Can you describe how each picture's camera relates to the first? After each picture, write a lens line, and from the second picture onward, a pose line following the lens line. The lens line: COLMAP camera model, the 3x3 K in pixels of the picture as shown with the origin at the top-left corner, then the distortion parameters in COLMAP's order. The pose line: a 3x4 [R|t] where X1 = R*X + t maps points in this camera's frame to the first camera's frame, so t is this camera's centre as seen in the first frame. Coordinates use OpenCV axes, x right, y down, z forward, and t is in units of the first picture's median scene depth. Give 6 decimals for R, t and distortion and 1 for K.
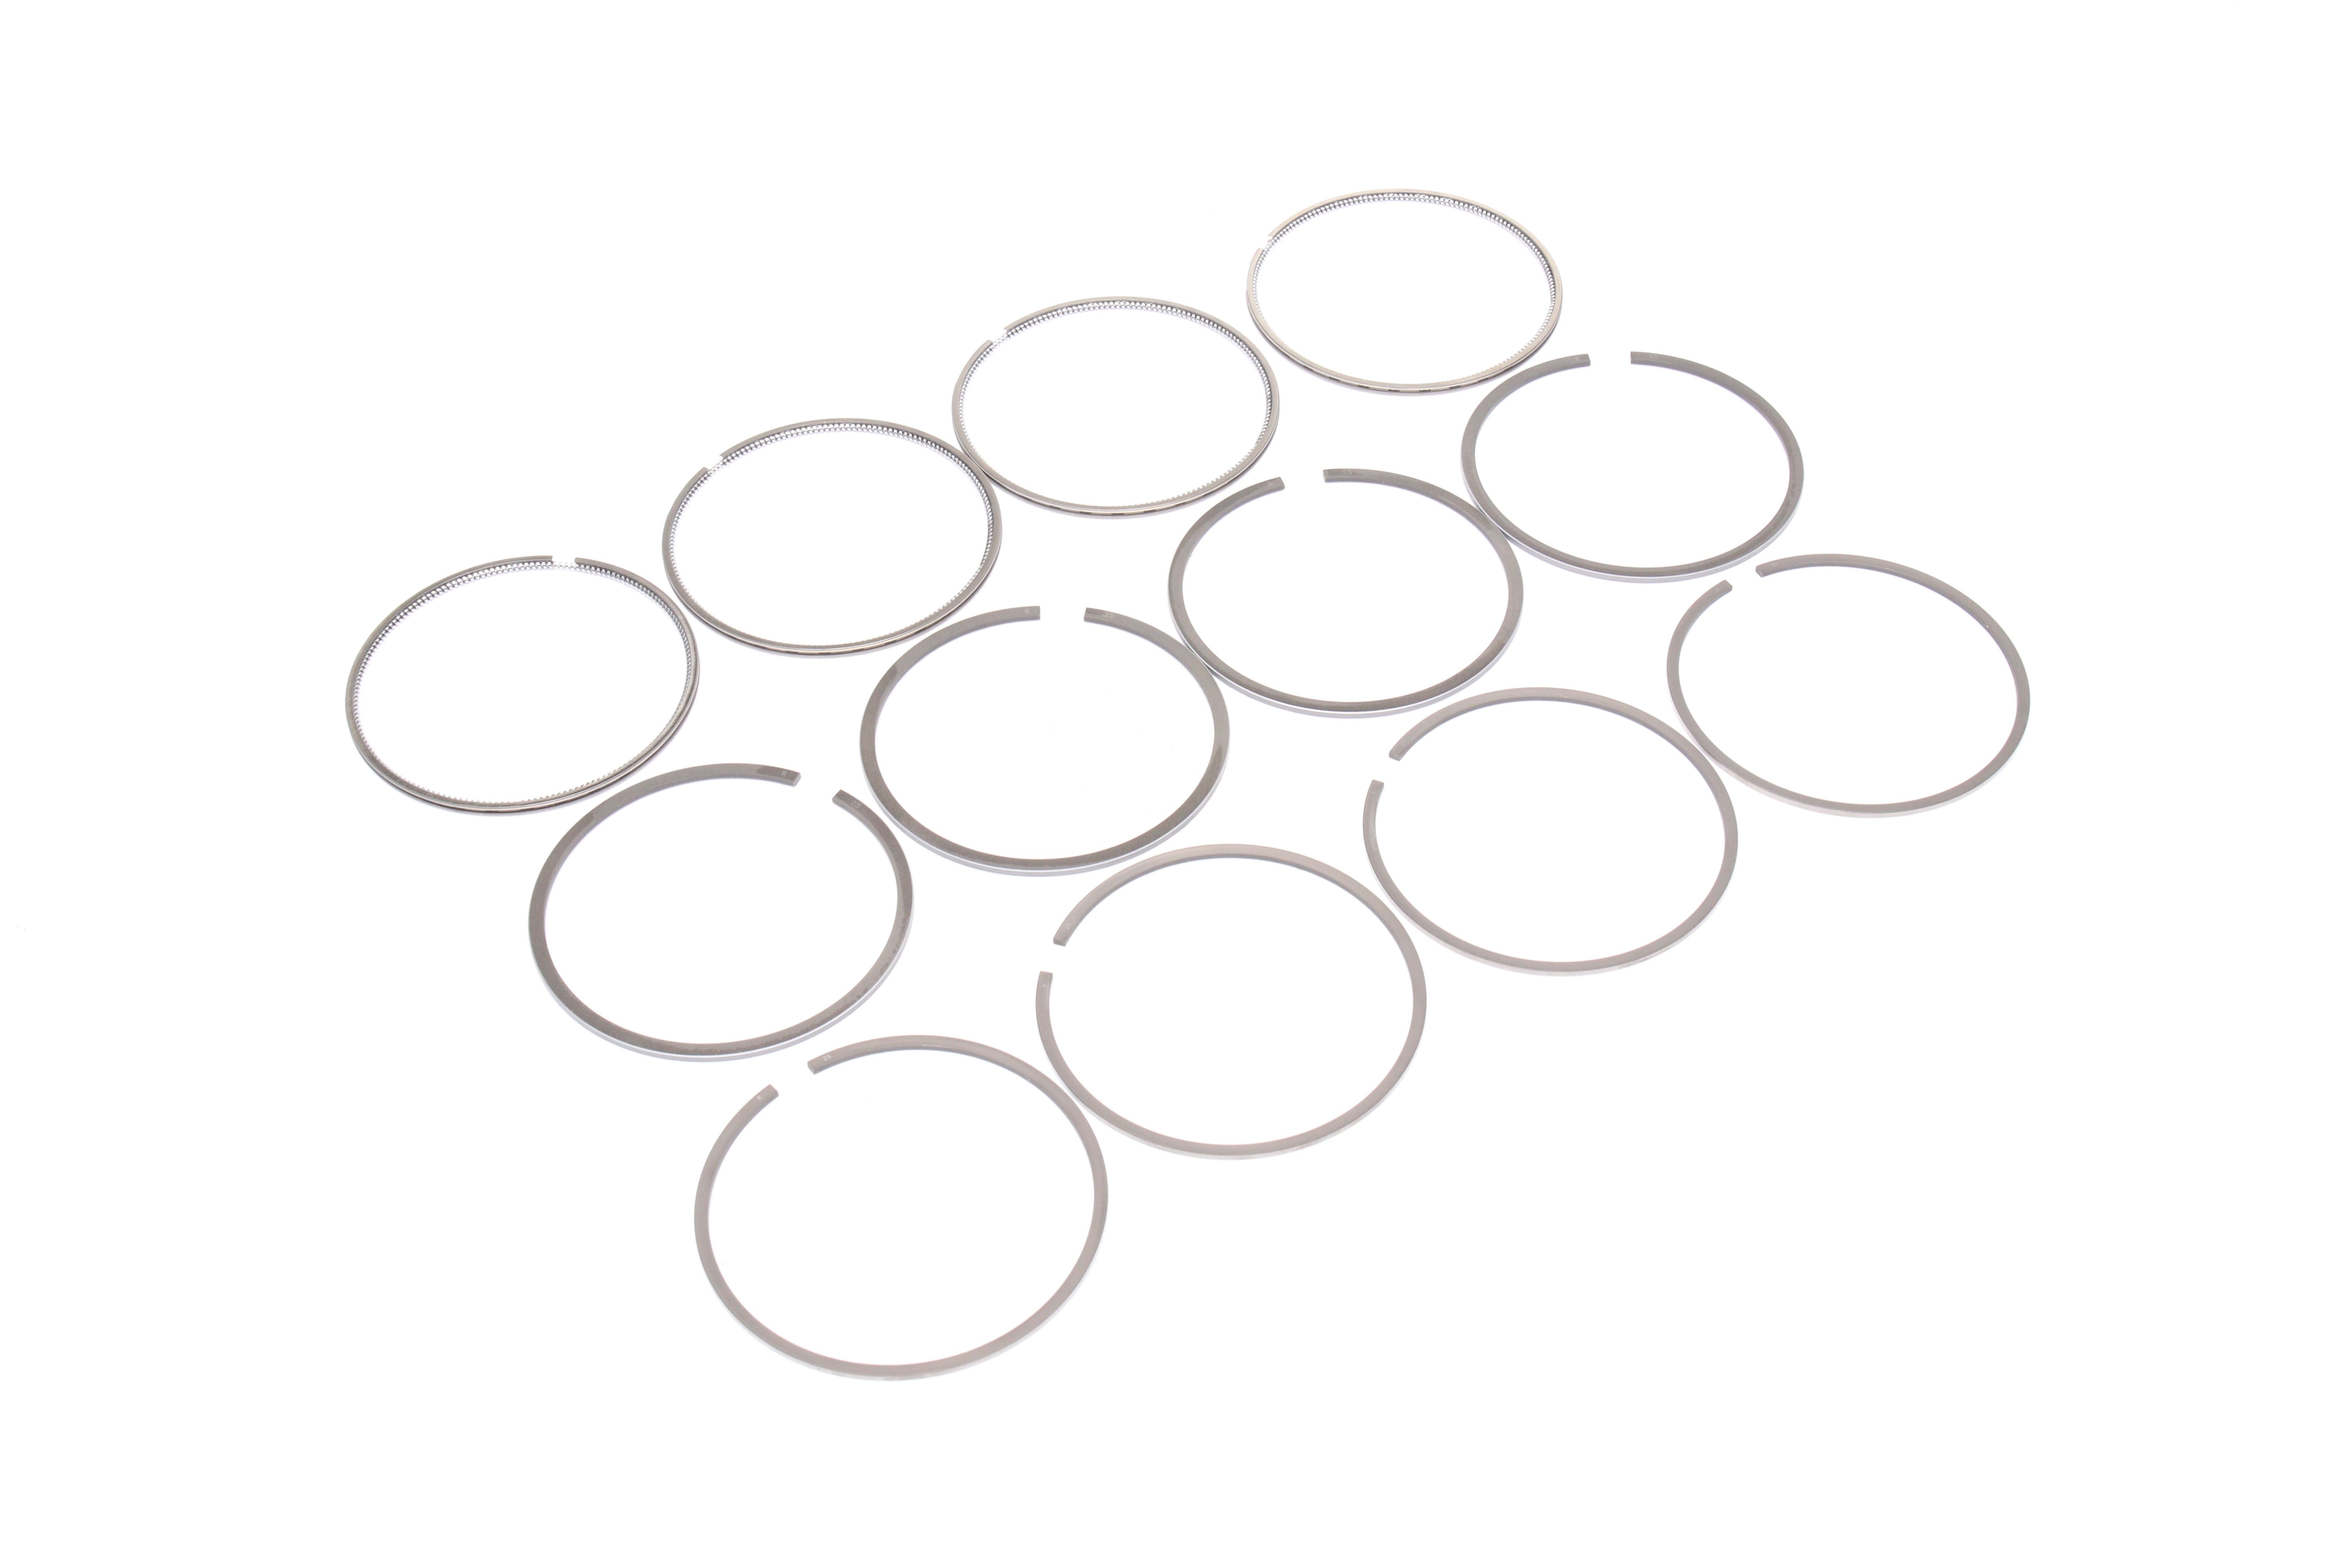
lens RADIAL K [[3375.5, 0, 1176.0], [0, 3375.5, 784.0], [0, 0, 1]] dist [0.008887, 0.002411]
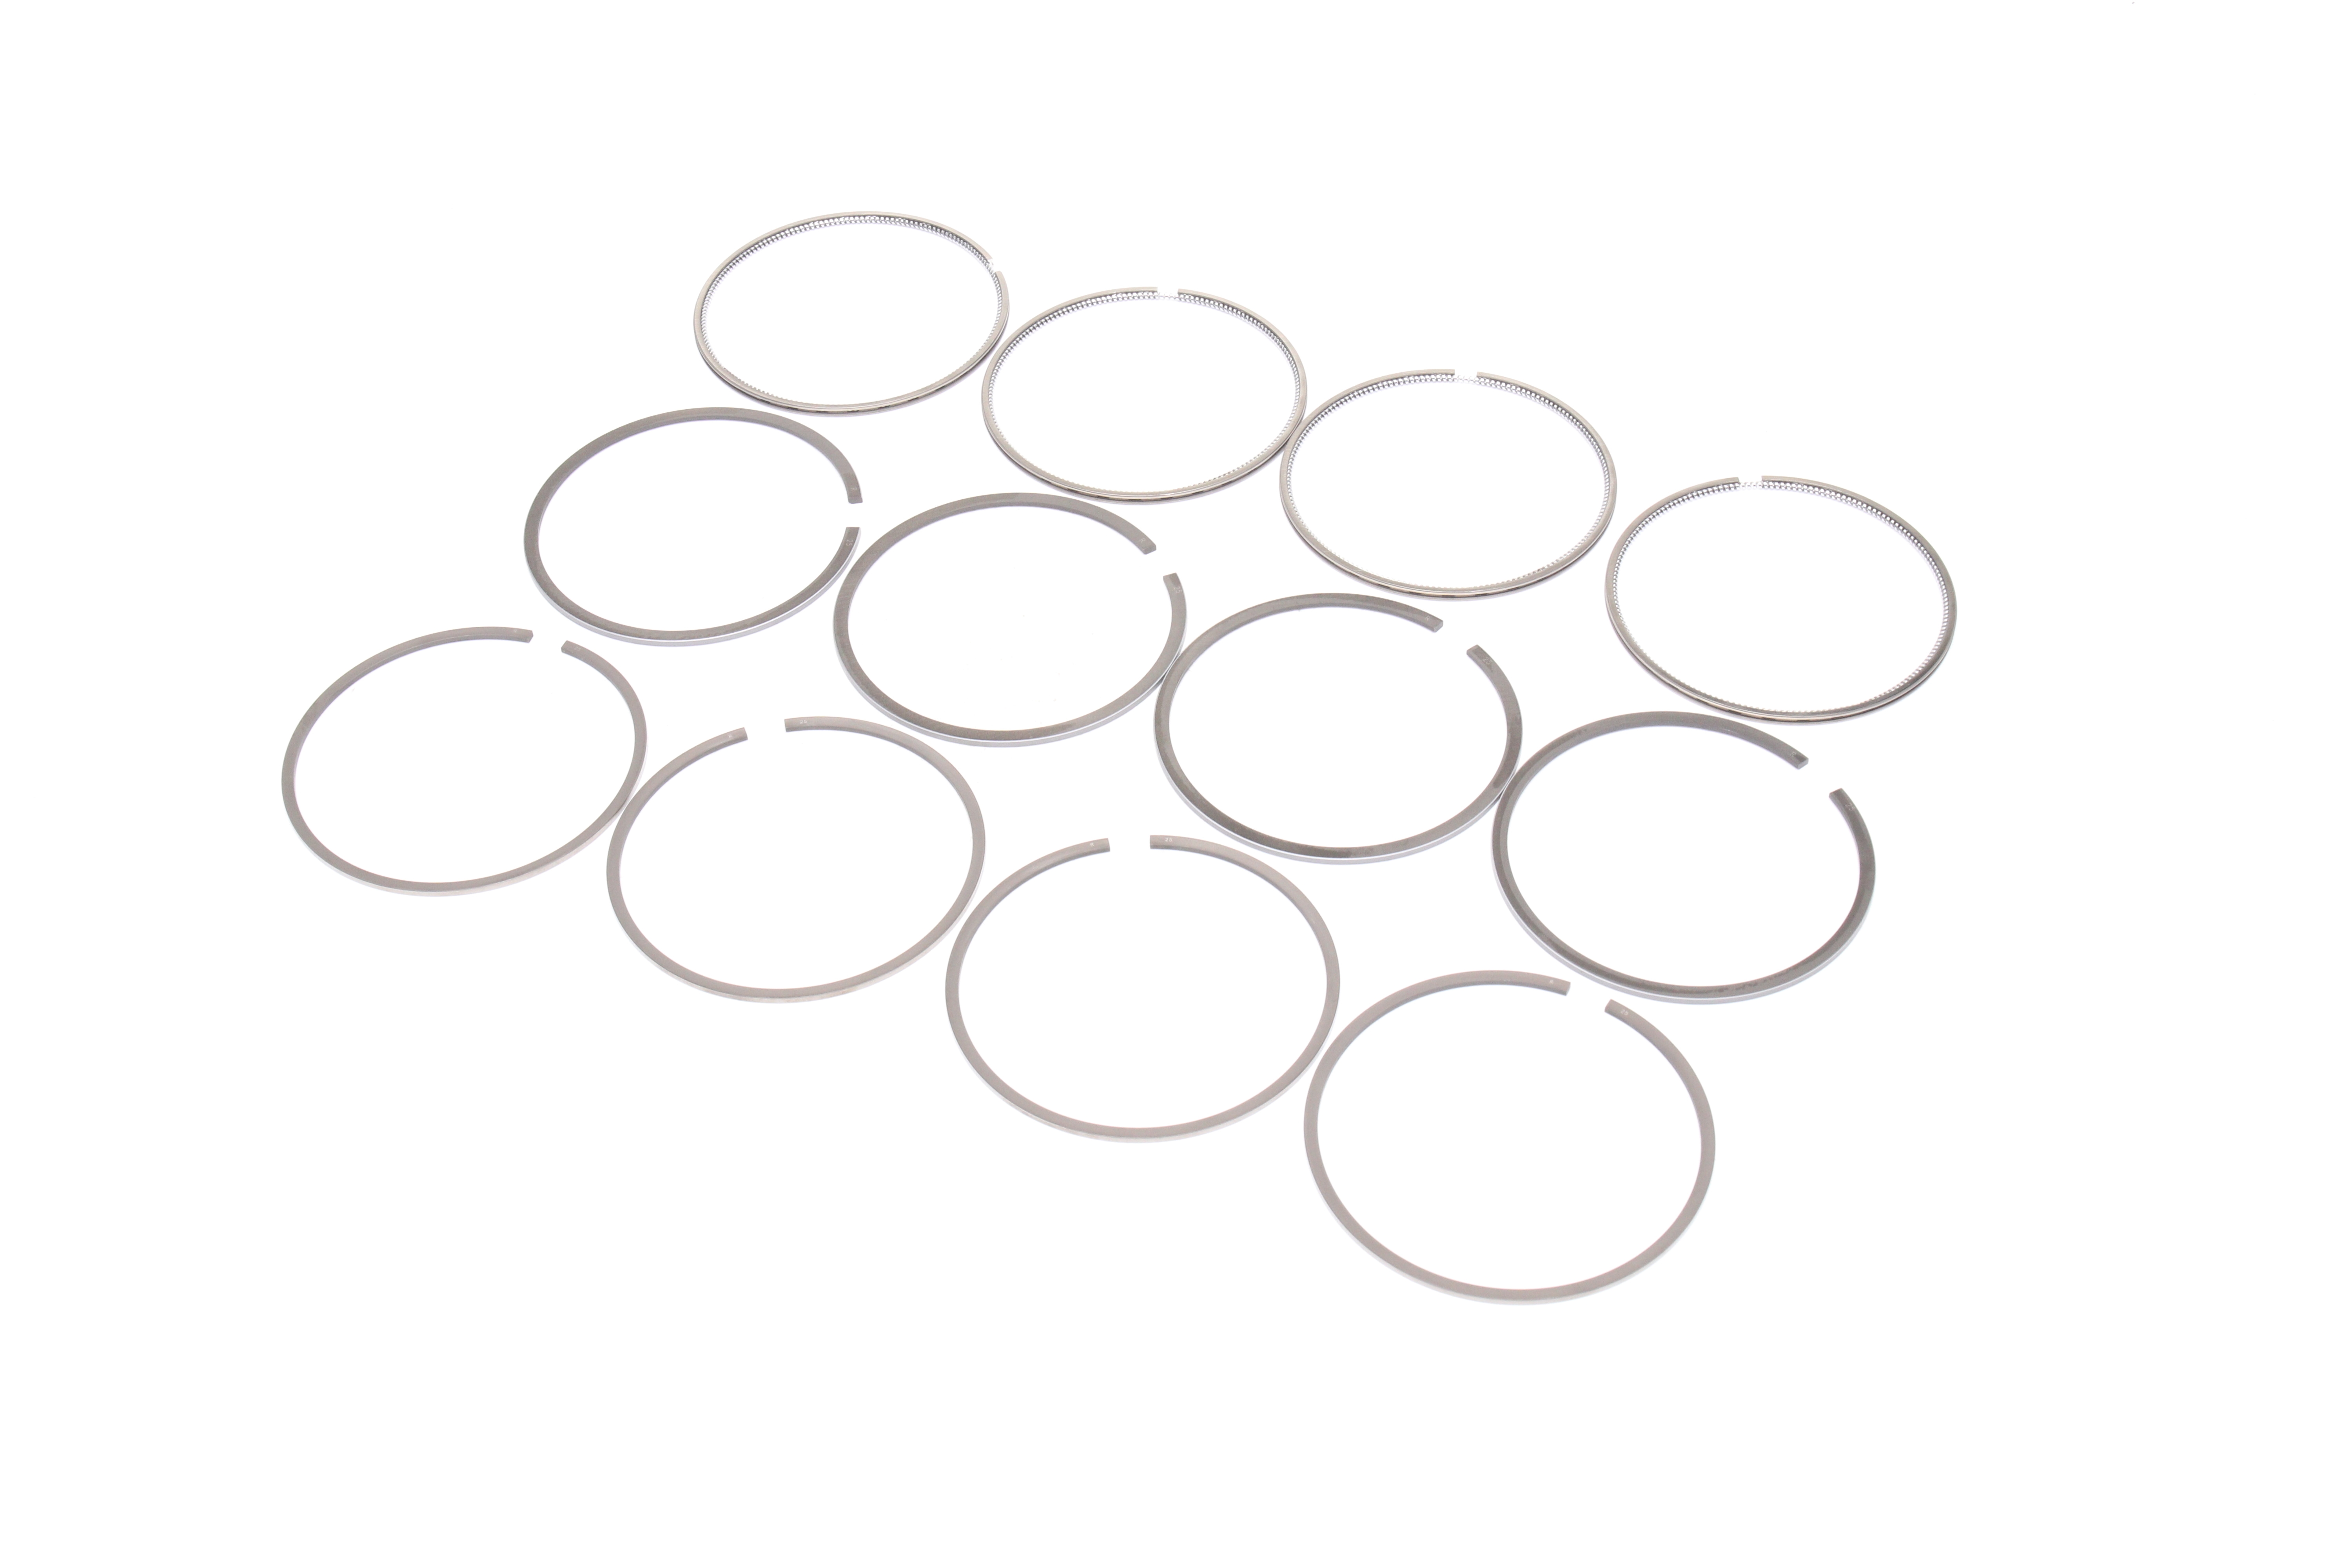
lens RADIAL K [[3375.5, 0, 1176.0], [0, 3375.5, 784.0], [0, 0, 1]] dist [0.008887, 0.002411]
pose [[0.486702, 0.637839, -0.596894, 0.633506], [-0.611590, 0.736685, 0.288535, -0.304070], [0.623762, 0.224624, 0.748643, 0.244773]]
